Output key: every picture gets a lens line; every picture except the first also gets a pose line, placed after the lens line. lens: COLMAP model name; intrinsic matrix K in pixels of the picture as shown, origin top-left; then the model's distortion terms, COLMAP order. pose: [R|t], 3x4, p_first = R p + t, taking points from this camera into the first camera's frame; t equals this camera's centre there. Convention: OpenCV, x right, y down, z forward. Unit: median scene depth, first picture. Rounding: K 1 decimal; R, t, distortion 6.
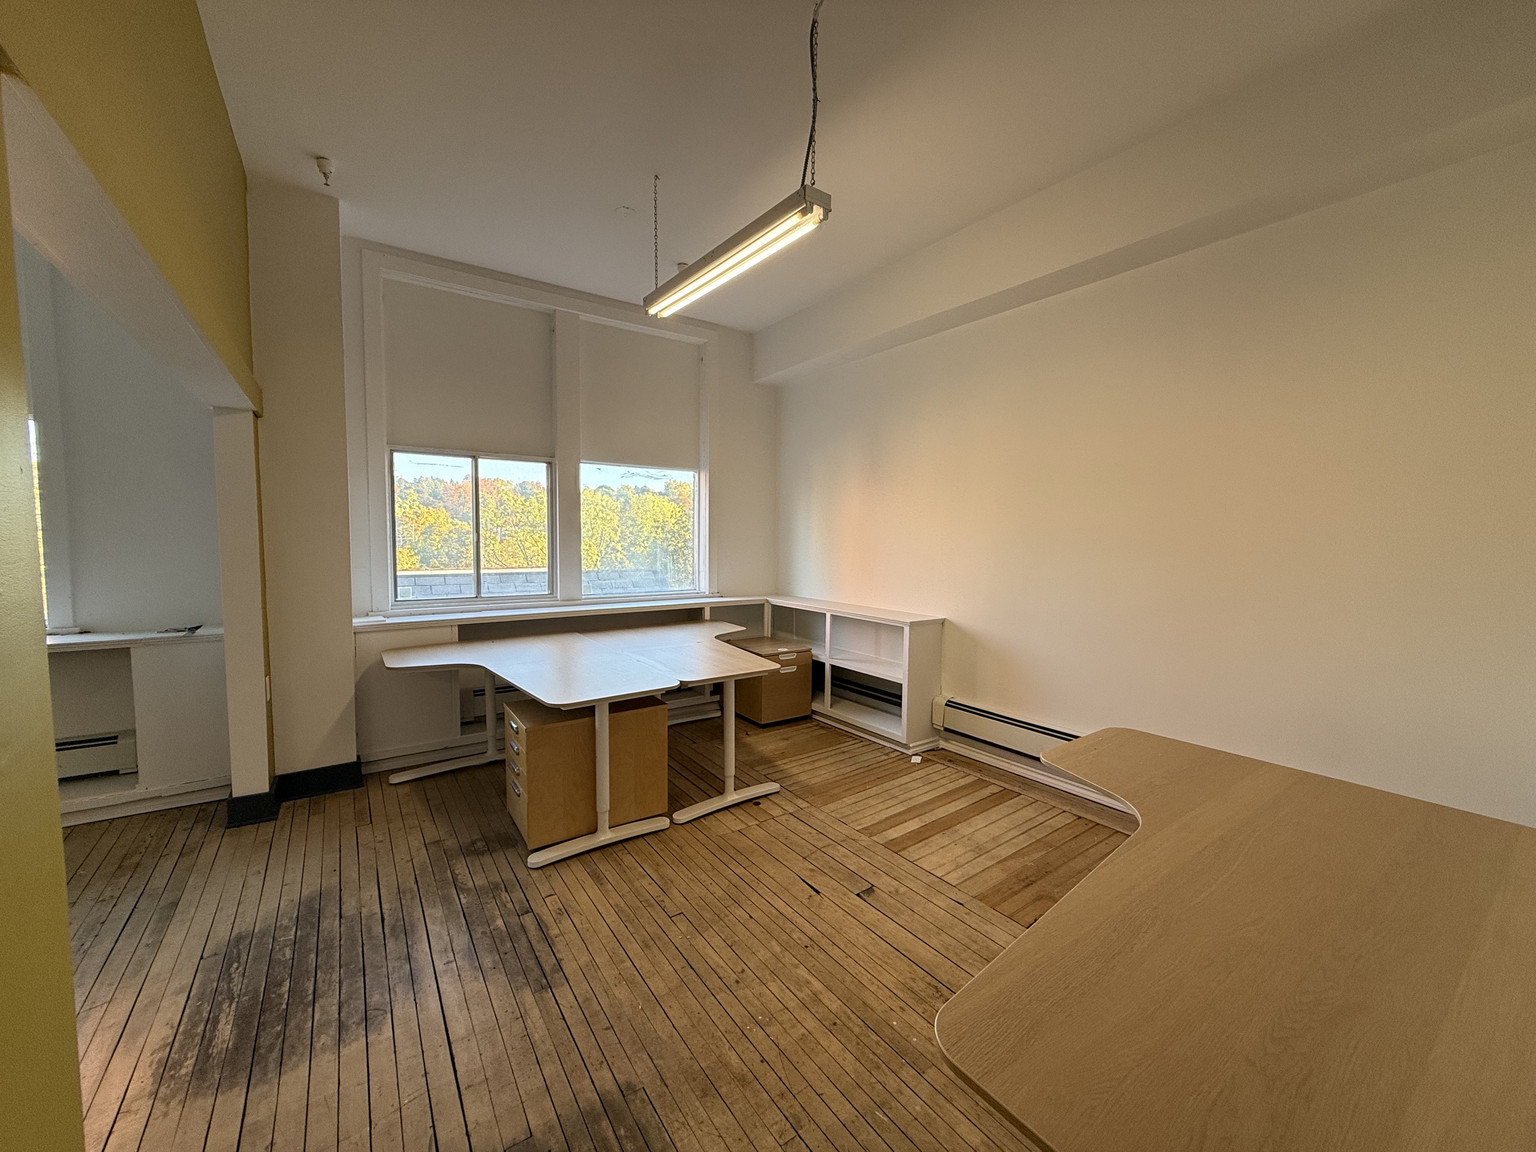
lens RADIAL K [[612.4, 0, 765.3], [0, 612.4, 571.1], [0, 0, 1]] dist [0.000776, 0.000384]
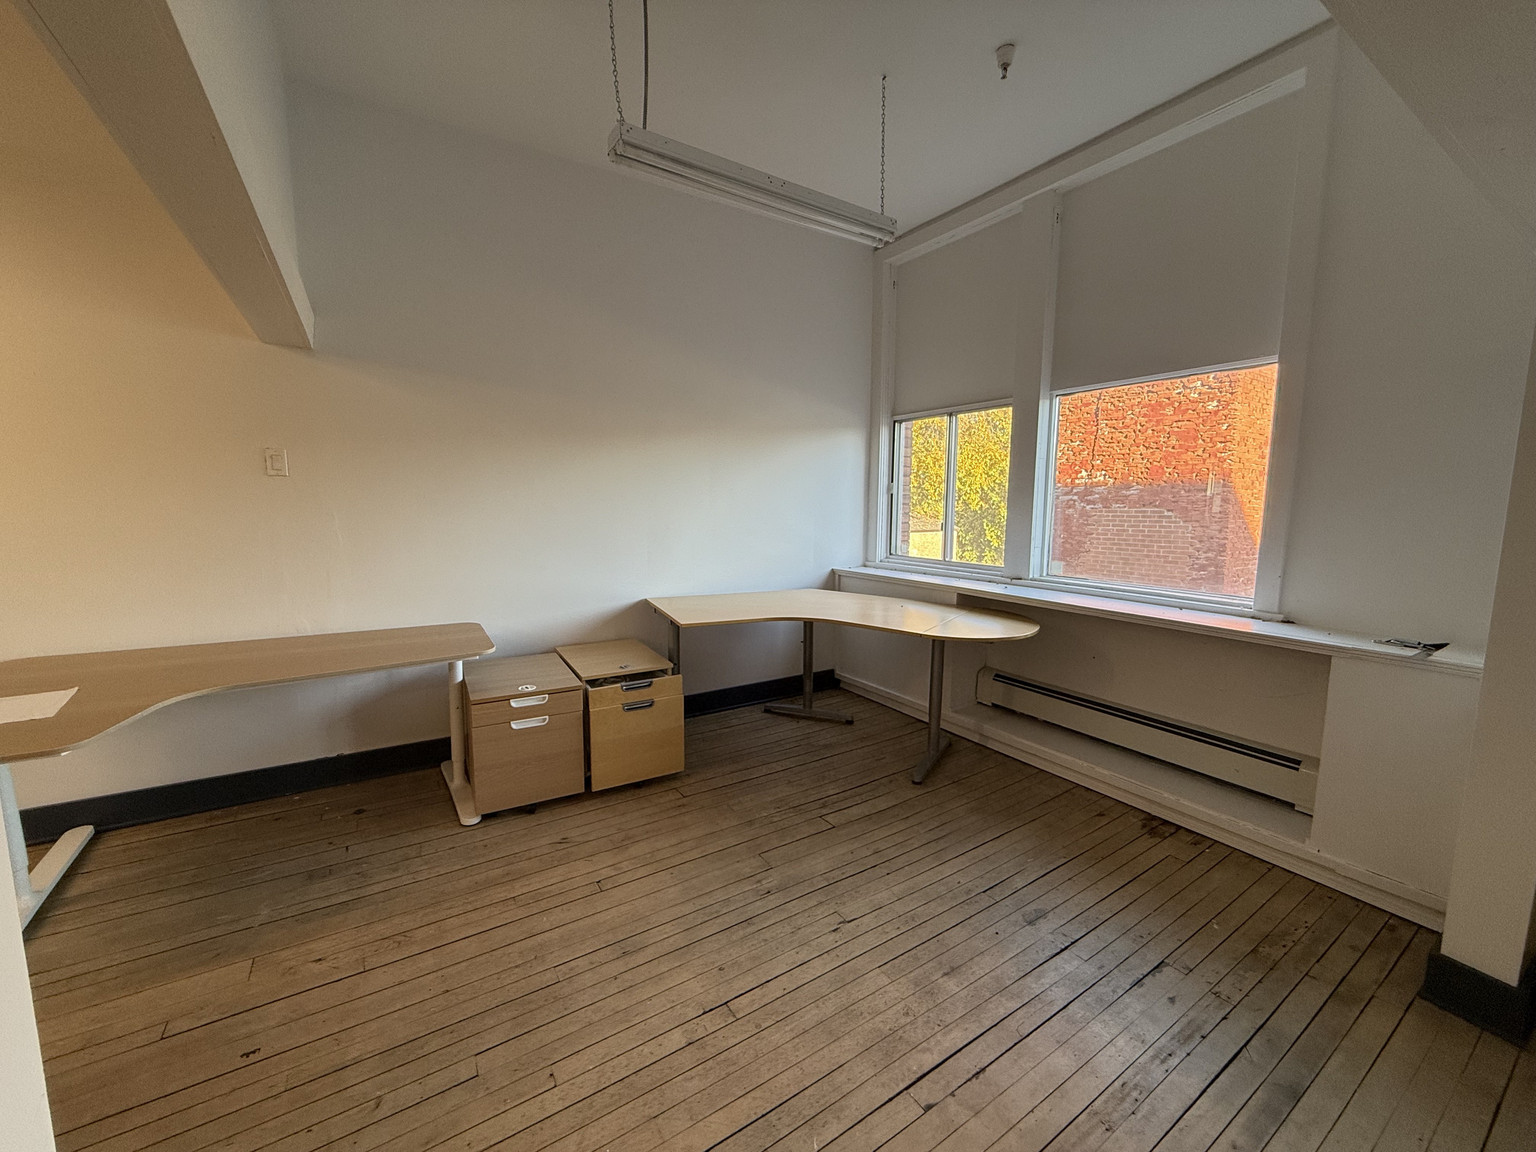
lens RADIAL K [[612.4, 0, 764.1], [0, 612.4, 574.5], [0, 0, 1]] dist [0.000776, 0.000384]
pose [[-0.040161, 0.113524, -0.992723, -0.323149], [-0.070550, 0.990723, 0.116149, -0.007595], [0.996699, 0.074702, -0.031780, 0.372099]]
